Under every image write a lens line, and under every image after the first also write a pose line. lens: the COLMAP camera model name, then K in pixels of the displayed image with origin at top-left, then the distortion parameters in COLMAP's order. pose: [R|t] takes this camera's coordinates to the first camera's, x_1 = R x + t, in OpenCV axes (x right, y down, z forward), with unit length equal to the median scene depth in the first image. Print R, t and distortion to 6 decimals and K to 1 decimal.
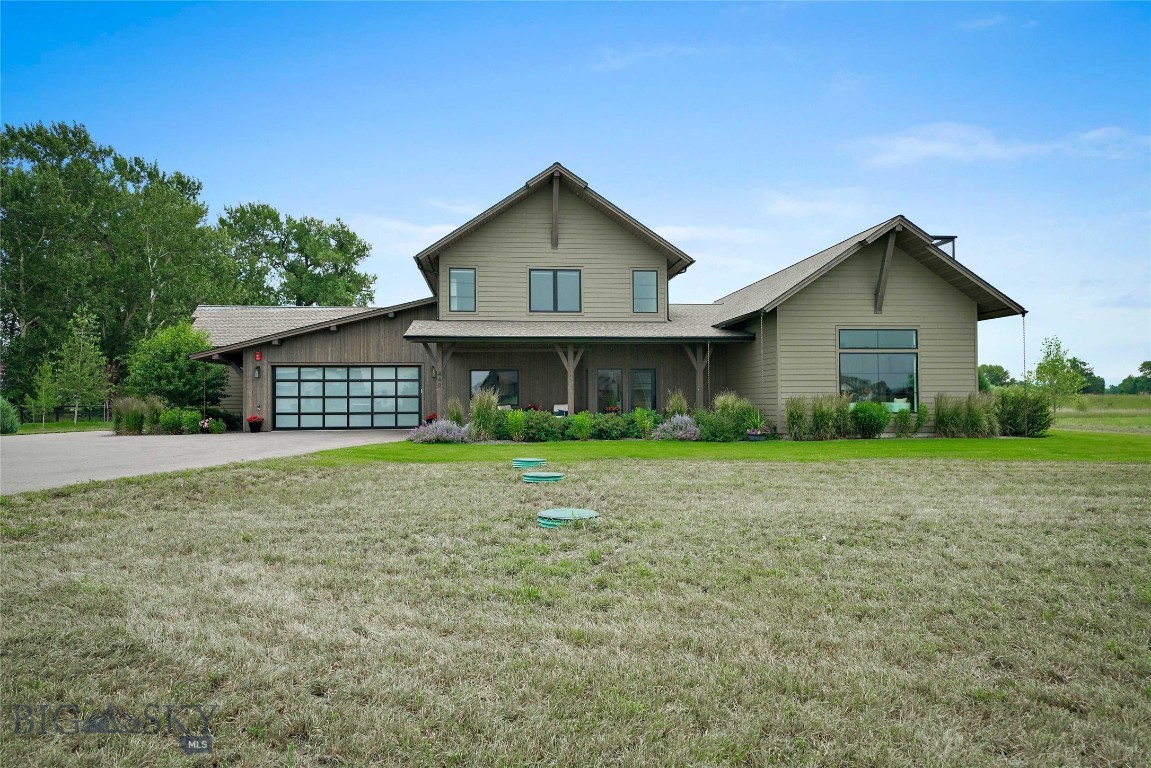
lens RADIAL K [[746.4, 0, 575.5], [0, 746.4, 384.0], [0, 0, 1]] dist [0.035127, -0.003890]
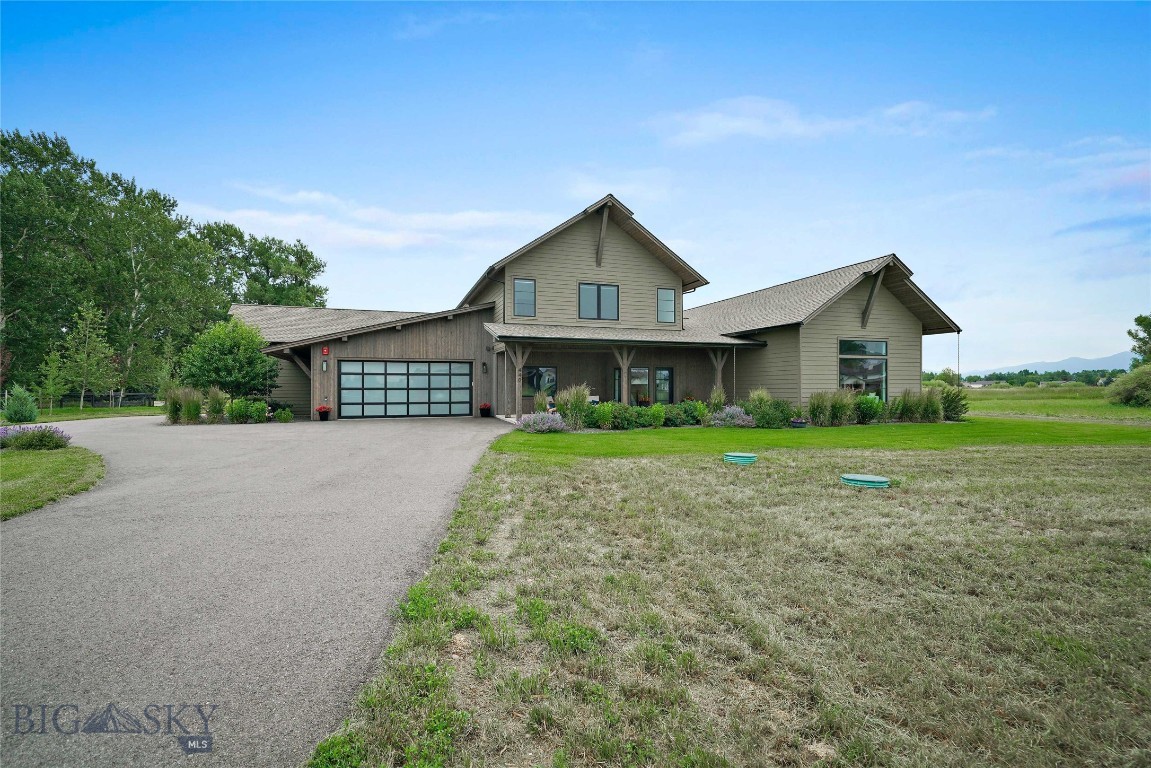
lens RADIAL K [[523.8, 0, 570.0], [0, 523.8, 386.2], [0, 0, 1]] dist [0.011850, 0.000800]
pose [[0.974131, 0.005039, 0.225929, -0.242092], [-0.009655, 0.999766, 0.019333, -0.004233], [-0.225779, -0.021014, 0.973952, 0.170252]]
